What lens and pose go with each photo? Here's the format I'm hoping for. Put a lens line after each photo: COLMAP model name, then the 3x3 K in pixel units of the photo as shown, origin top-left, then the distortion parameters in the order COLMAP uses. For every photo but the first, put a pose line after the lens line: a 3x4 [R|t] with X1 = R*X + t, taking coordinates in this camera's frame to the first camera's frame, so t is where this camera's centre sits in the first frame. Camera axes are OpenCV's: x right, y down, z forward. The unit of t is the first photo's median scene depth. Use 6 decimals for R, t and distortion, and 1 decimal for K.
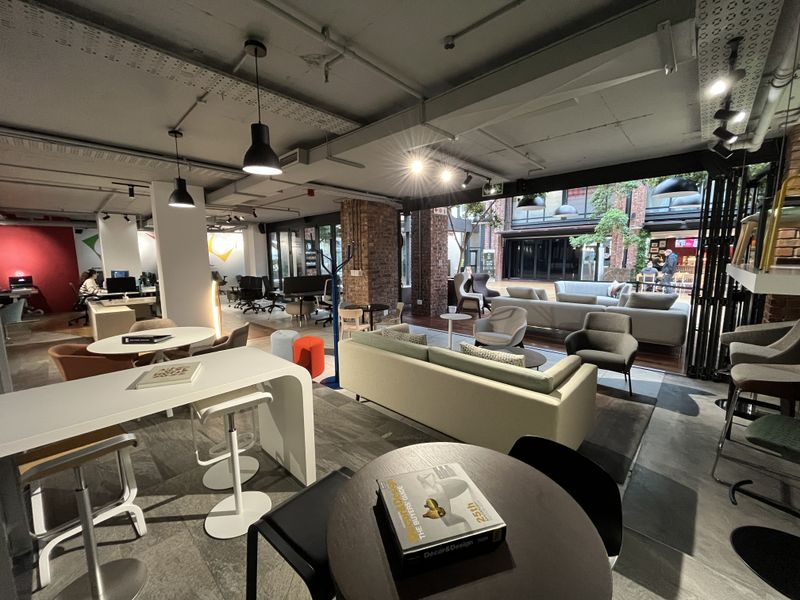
lens RADIAL K [[322.6, 0, 397.5], [0, 322.6, 300.1], [0, 0, 1]] dist [-0.003829, -0.000464]
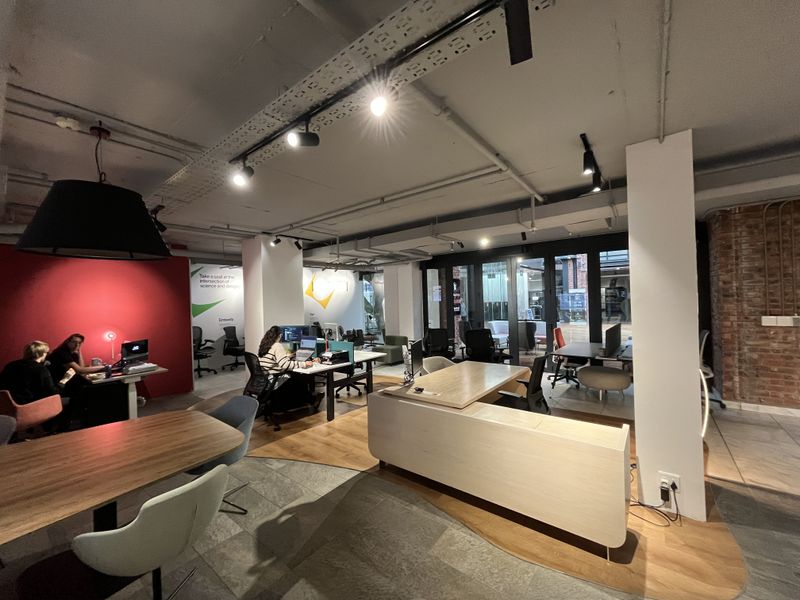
lens RADIAL K [[322.6, 0, 397.4], [0, 322.6, 300.9], [0, 0, 1]] dist [-0.003829, -0.000464]
pose [[0.995384, -0.017362, 0.094389, -0.541642], [0.029500, 0.991235, -0.128774, -0.040733], [-0.091326, 0.130964, 0.987172, 0.274217]]
